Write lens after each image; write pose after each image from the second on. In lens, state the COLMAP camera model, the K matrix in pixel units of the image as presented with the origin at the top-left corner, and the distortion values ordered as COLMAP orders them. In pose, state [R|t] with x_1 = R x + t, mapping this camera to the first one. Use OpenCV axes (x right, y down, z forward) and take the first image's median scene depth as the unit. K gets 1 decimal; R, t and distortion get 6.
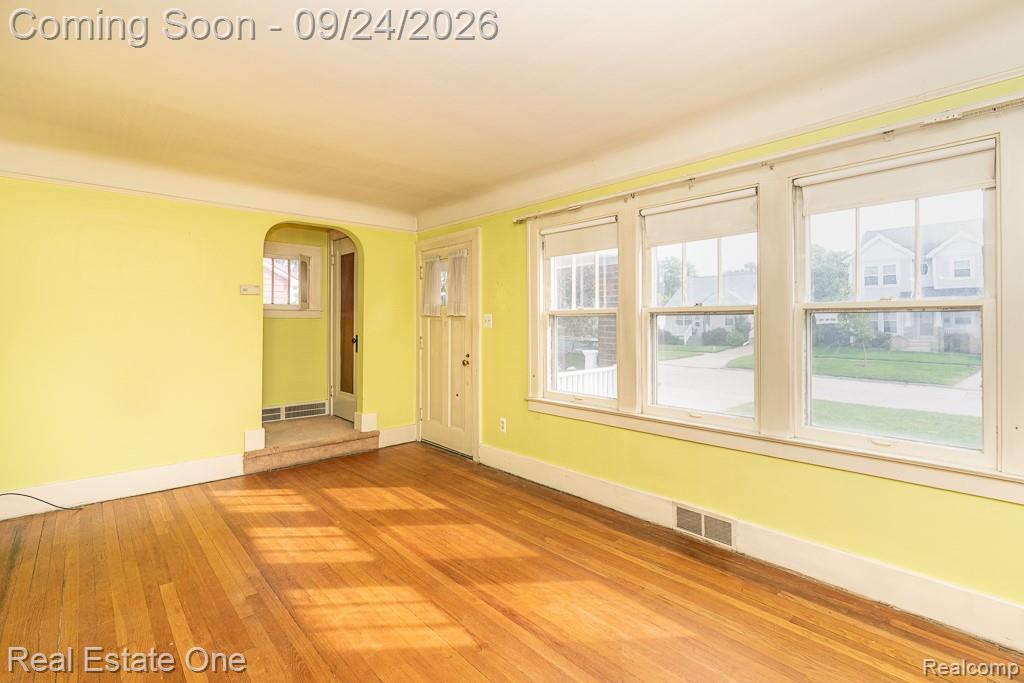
lens RADIAL K [[469.2, 0, 512.0], [0, 469.2, 322.6], [0, 0, 1]] dist [-0.008864, 0.002660]
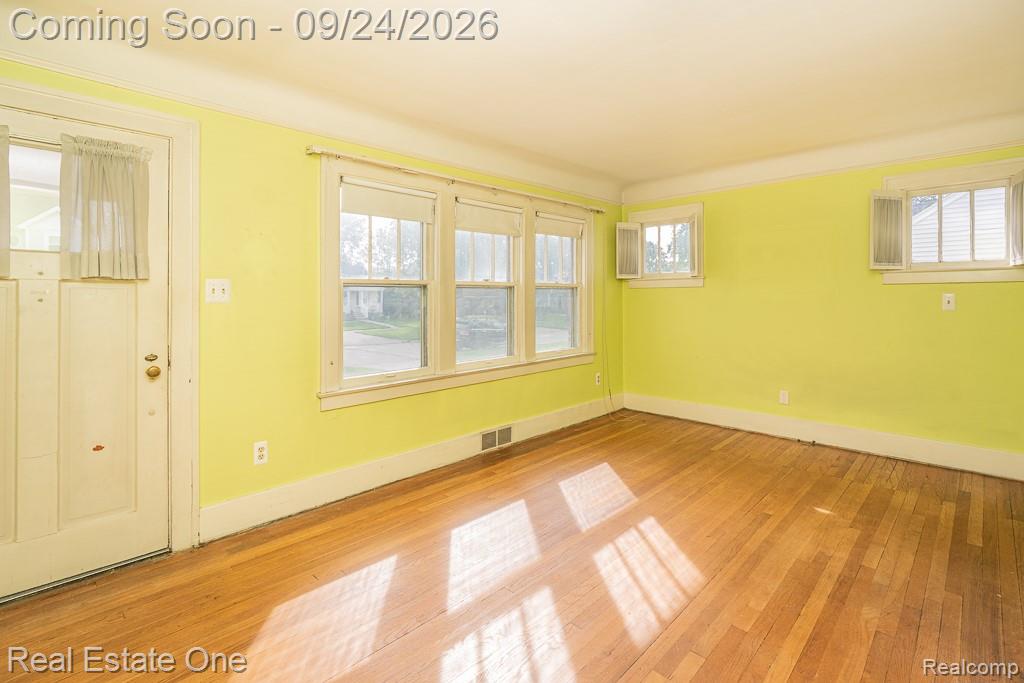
lens RADIAL K [[469.2, 0, 523.2], [0, 469.2, 298.5], [0, 0, 1]] dist [-0.008864, 0.002660]
pose [[-0.056266, -0.001330, 0.998415, -0.928923], [0.004081, 0.999990, 0.001562, 0.010539], [-0.998407, 0.004162, -0.056260, 0.926303]]
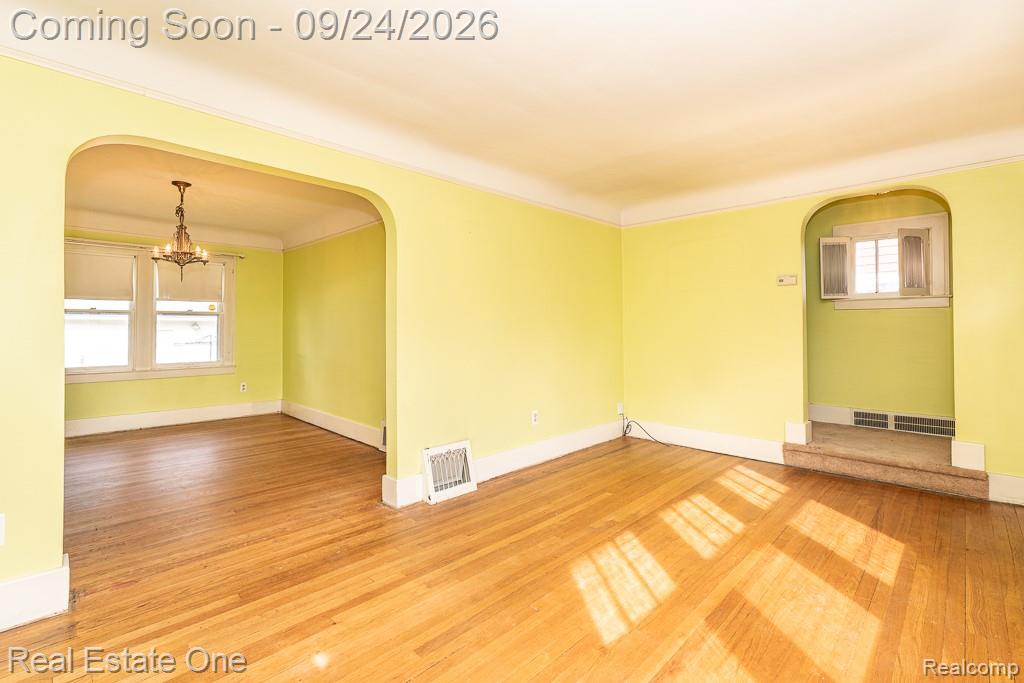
lens RADIAL K [[469.2, 0, 517.9], [0, 469.2, 324.5], [0, 0, 1]] dist [-0.008864, 0.002660]
pose [[0.061524, -0.009736, -0.998058, 0.523867], [0.002284, 0.999951, -0.009613, 0.043922], [0.998103, -0.001688, 0.061543, 0.487246]]
